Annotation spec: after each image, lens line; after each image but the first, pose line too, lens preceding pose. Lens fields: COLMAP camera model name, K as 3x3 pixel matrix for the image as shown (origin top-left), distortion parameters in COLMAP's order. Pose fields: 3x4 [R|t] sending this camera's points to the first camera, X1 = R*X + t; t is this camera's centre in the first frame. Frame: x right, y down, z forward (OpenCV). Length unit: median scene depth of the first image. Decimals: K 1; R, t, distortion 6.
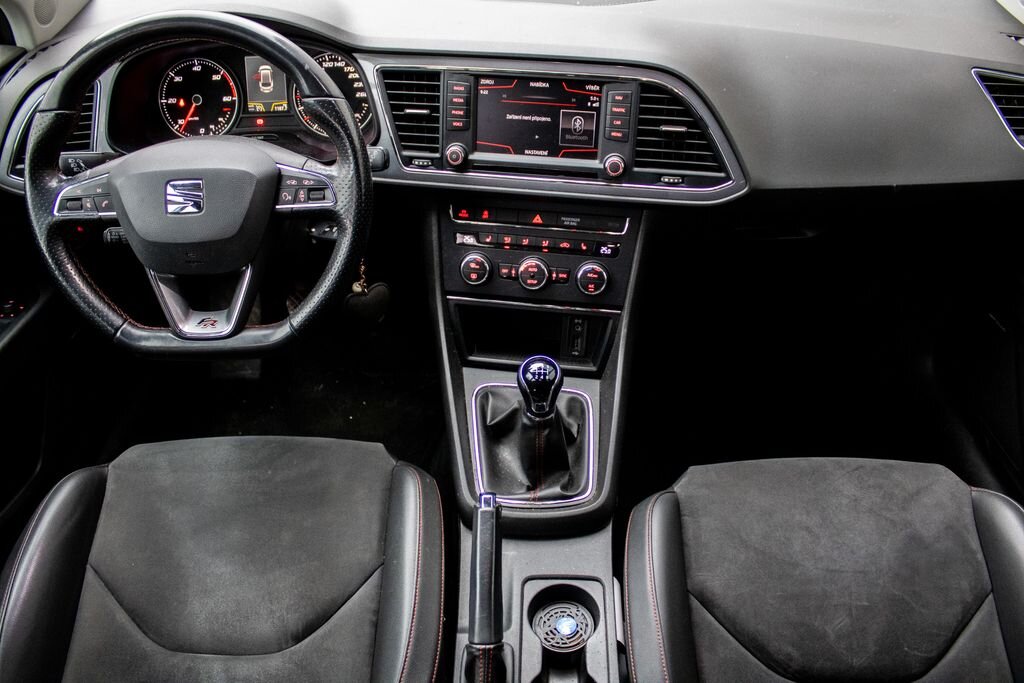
lens RADIAL K [[810.9, 0, 512.0], [0, 810.9, 341.5], [0, 0, 1]] dist [-0.173629, 0.119850]
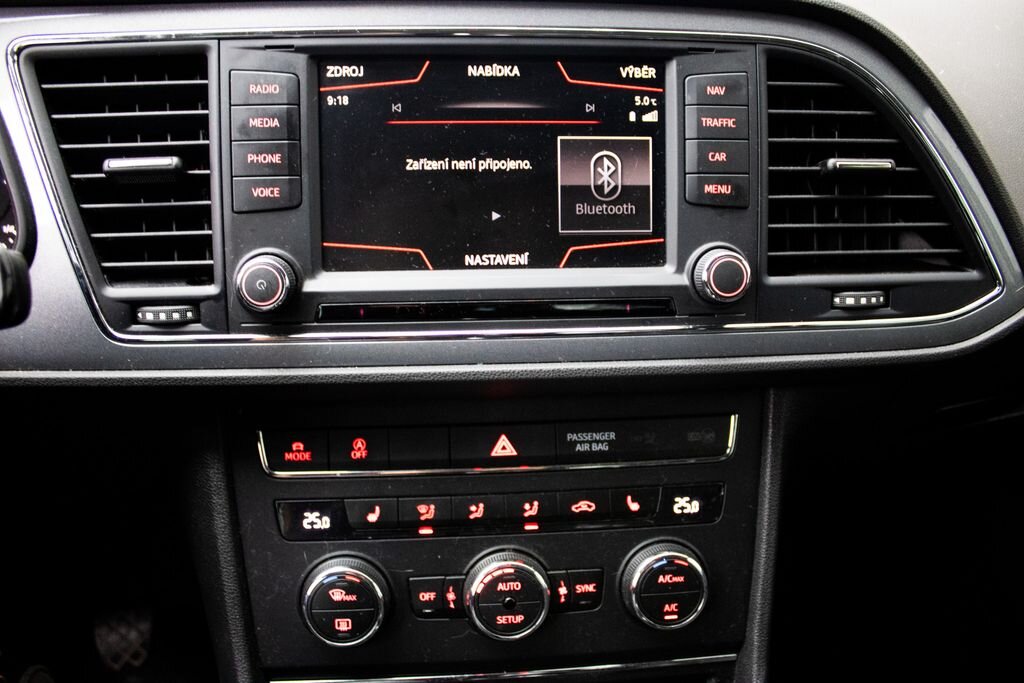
lens RADIAL K [[810.9, 0, 512.0], [0, 810.9, 341.5], [0, 0, 1]] dist [-0.173629, 0.119850]
pose [[0.968999, -0.080089, 0.233722, -0.047646], [0.138590, 0.959350, -0.245846, -0.106784], [-0.204532, 0.270616, 0.940709, 0.643022]]
